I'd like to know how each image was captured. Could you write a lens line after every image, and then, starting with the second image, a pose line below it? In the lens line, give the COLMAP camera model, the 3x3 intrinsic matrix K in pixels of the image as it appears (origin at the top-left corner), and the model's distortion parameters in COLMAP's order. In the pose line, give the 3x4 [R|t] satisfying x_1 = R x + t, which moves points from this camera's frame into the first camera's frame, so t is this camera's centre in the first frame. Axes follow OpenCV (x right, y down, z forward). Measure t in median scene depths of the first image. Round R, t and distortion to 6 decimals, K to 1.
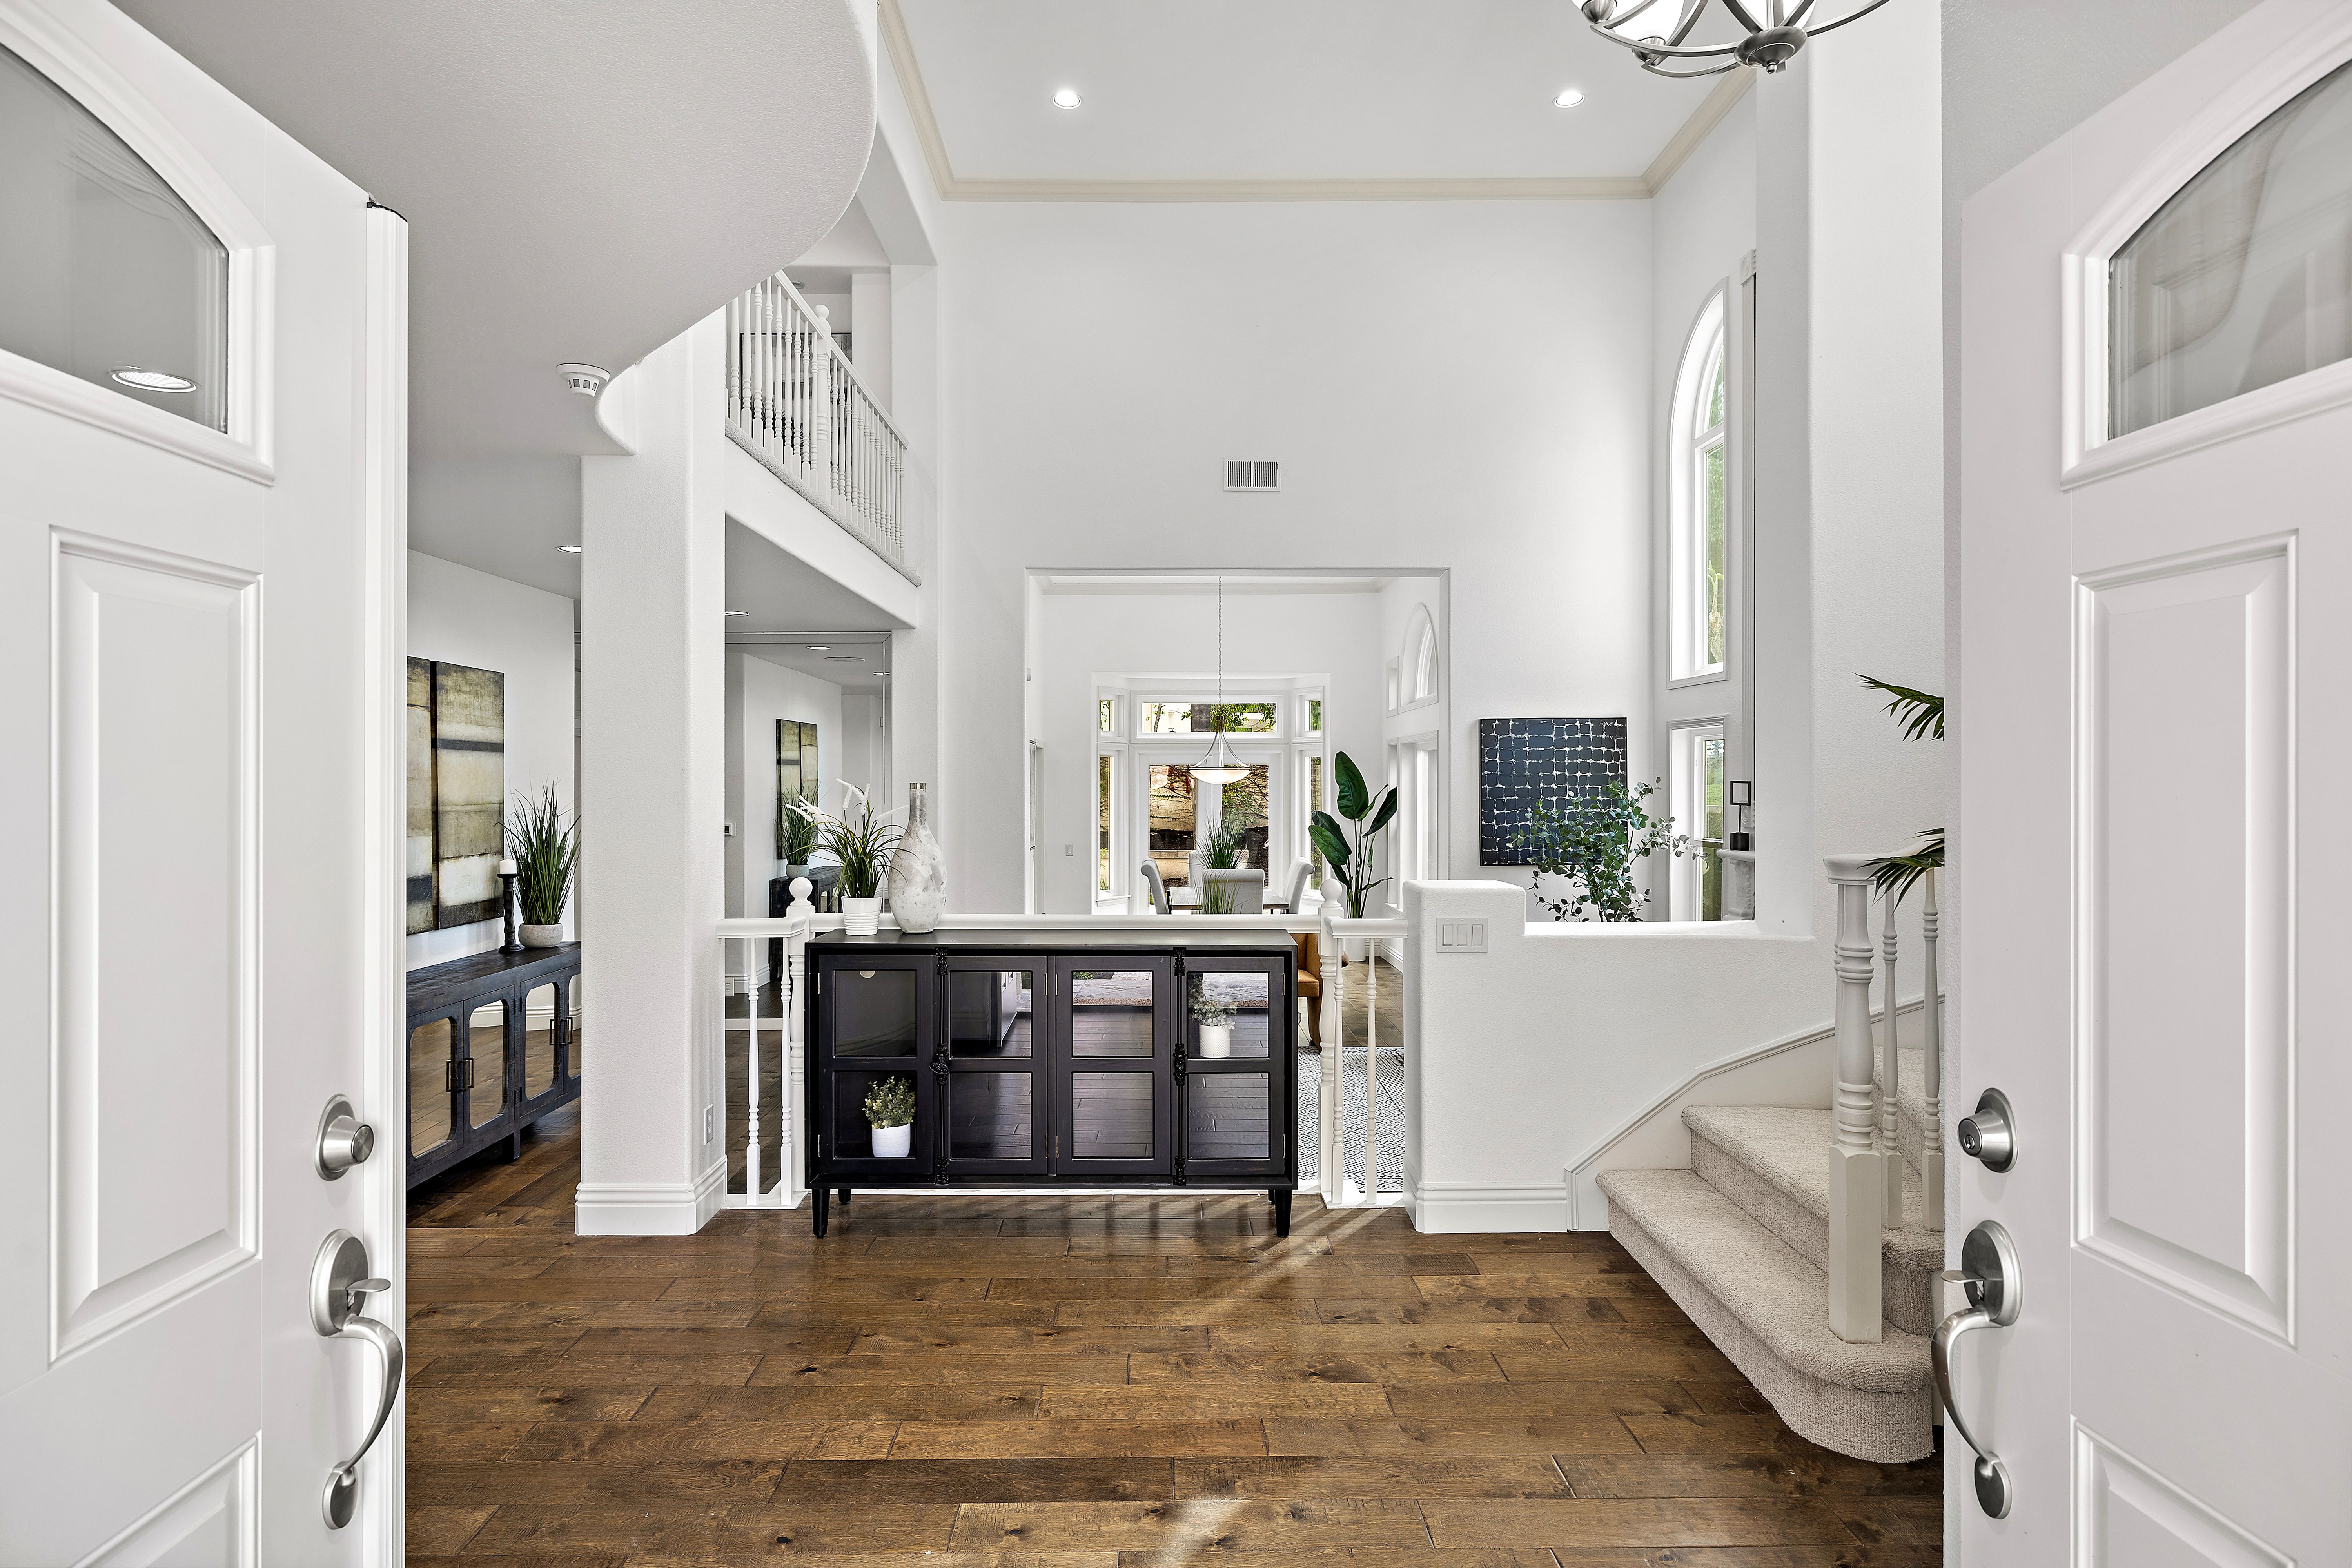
lens RADIAL K [[1309.0, 0, 1176.0], [0, 1309.0, 784.0], [0, 0, 1]] dist [0.000374, -0.000161]
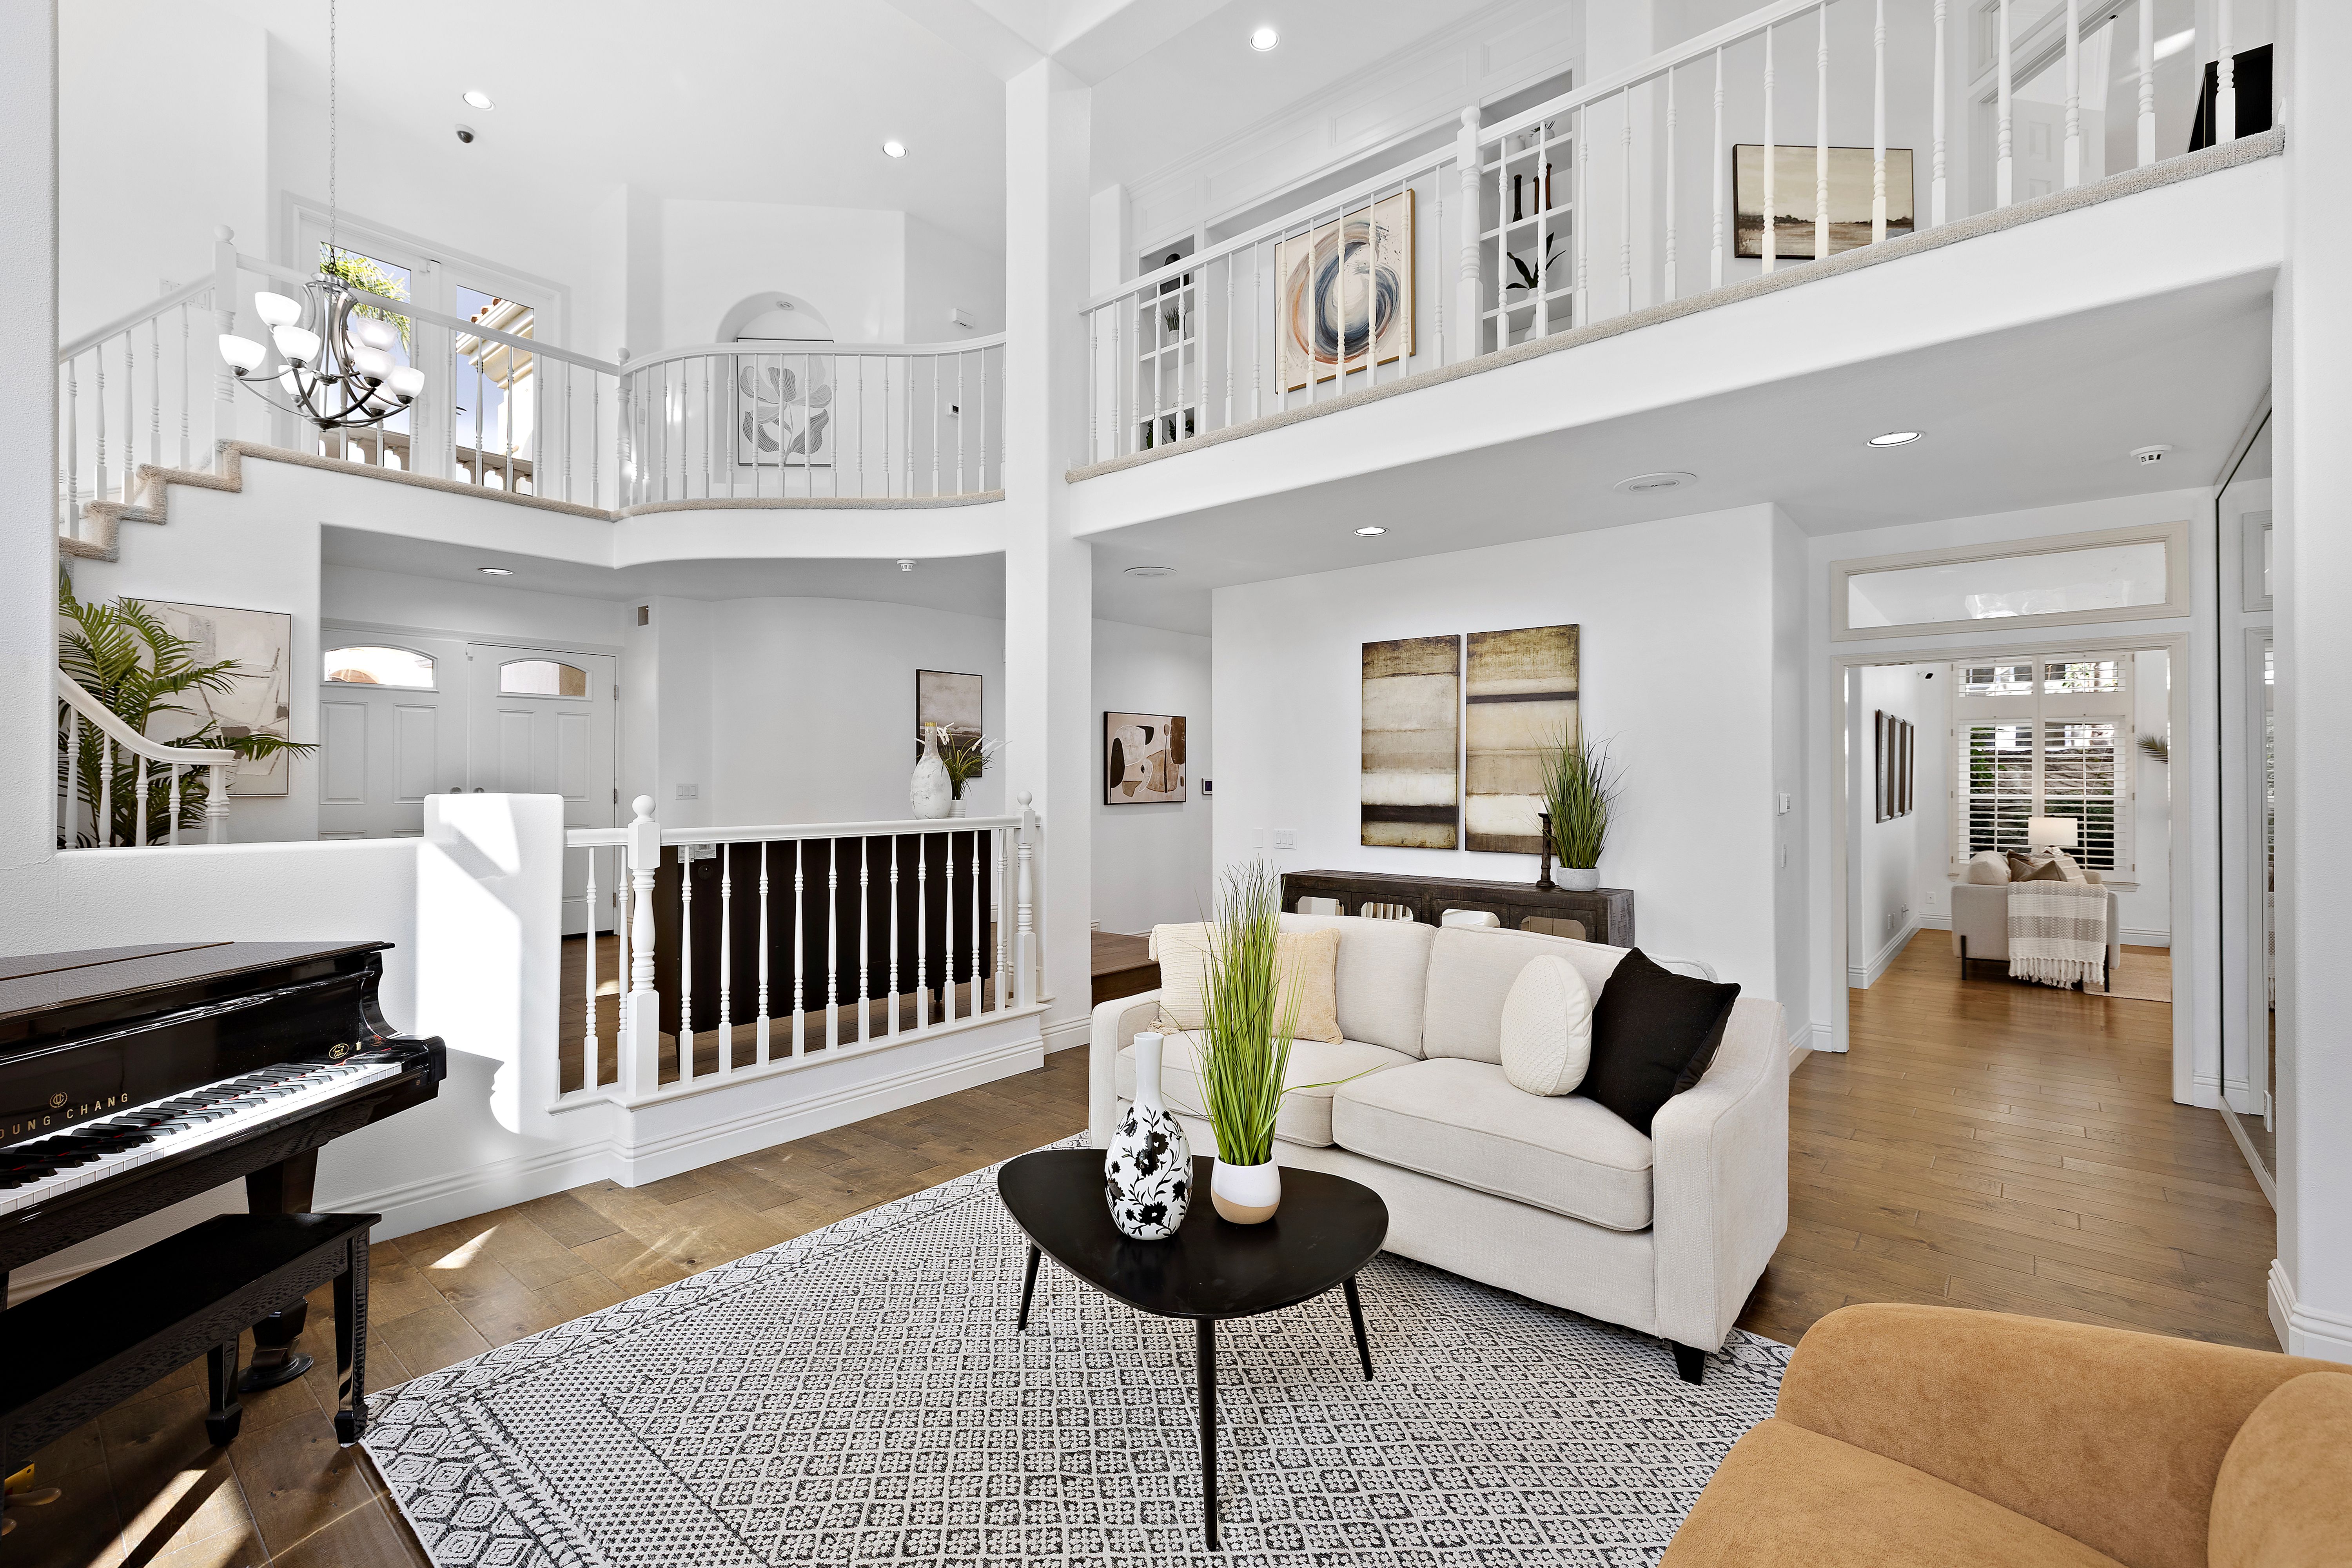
lens RADIAL K [[1018.0, 0, 1164.1], [0, 1018.0, 788.9], [0, 0, 1]] dist [0.002077, 0.000272]
pose [[-0.660047, 0.003120, -0.751218, 0.227759], [-0.005081, 0.999950, 0.008617, 0.030088], [0.751208, 0.009504, -0.659998, 0.933869]]
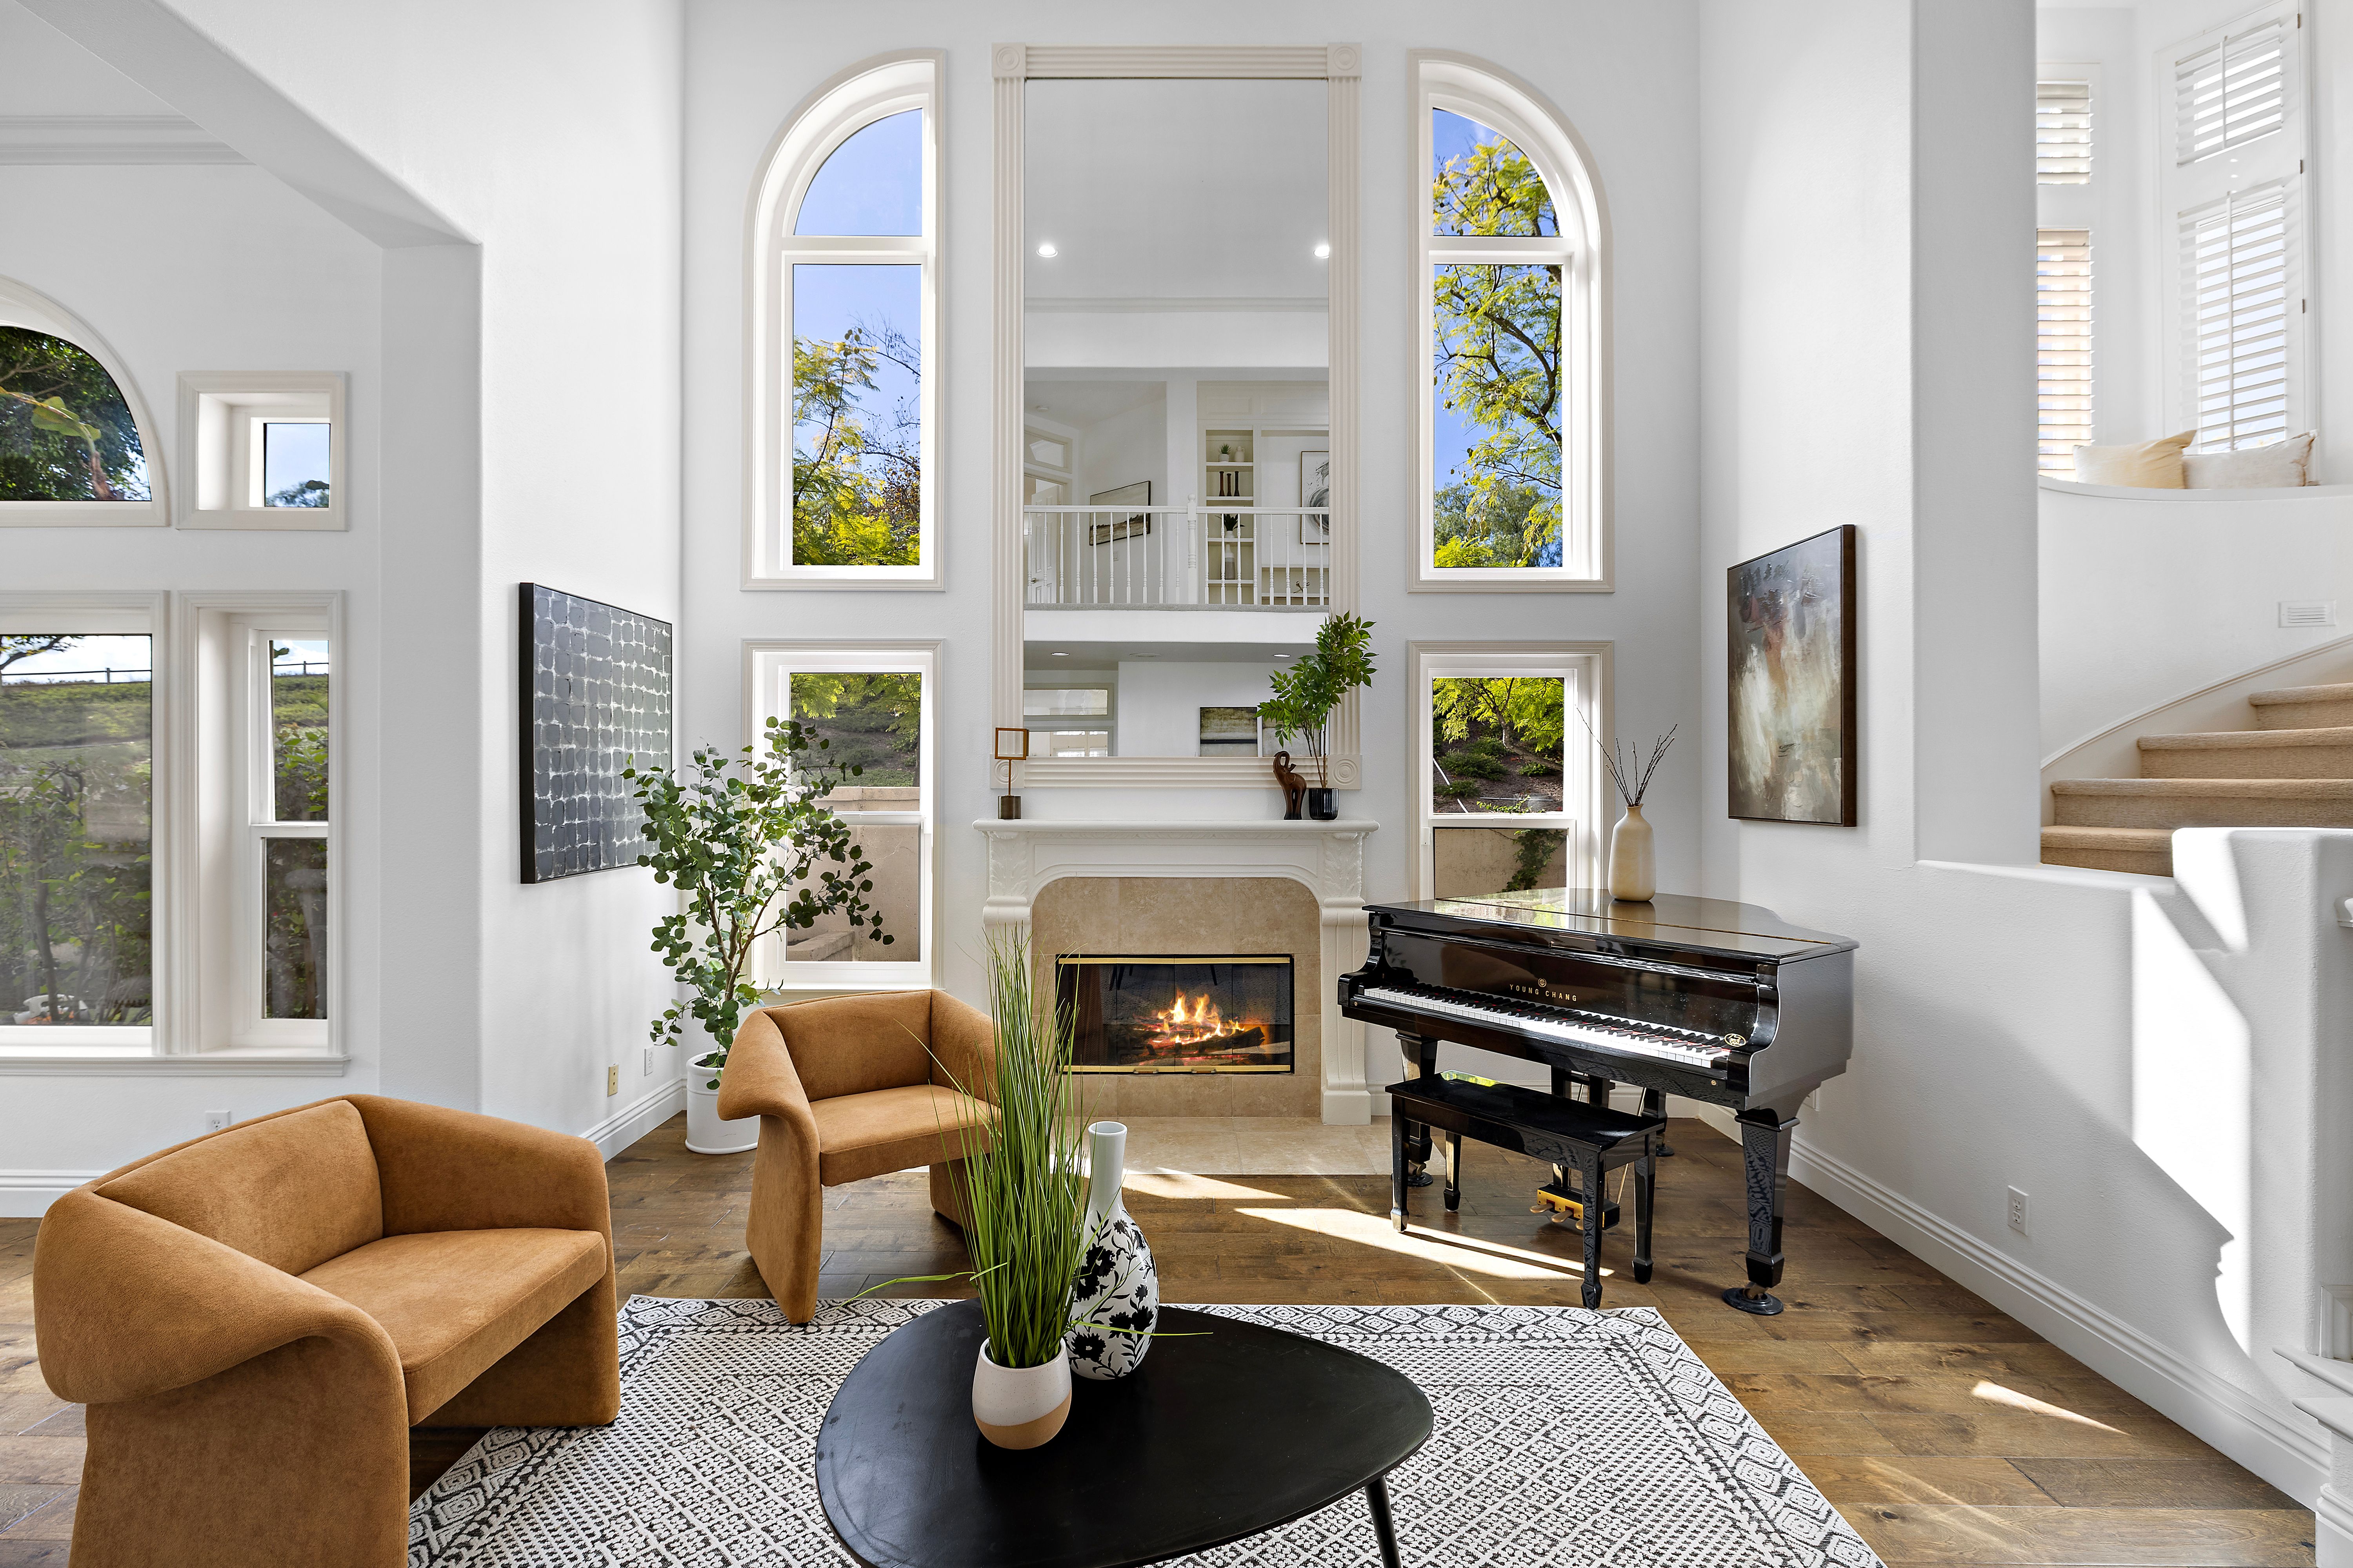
lens RADIAL K [[1087.3, 0, 1176.5], [0, 1087.3, 784.0], [0, 0, 1]] dist [-0.009432, 0.000676]
pose [[0.018987, -0.001427, 0.999819, -0.166833], [0.000671, 0.999999, 0.001414, 0.024926], [-0.999819, 0.000644, 0.018988, 0.751393]]
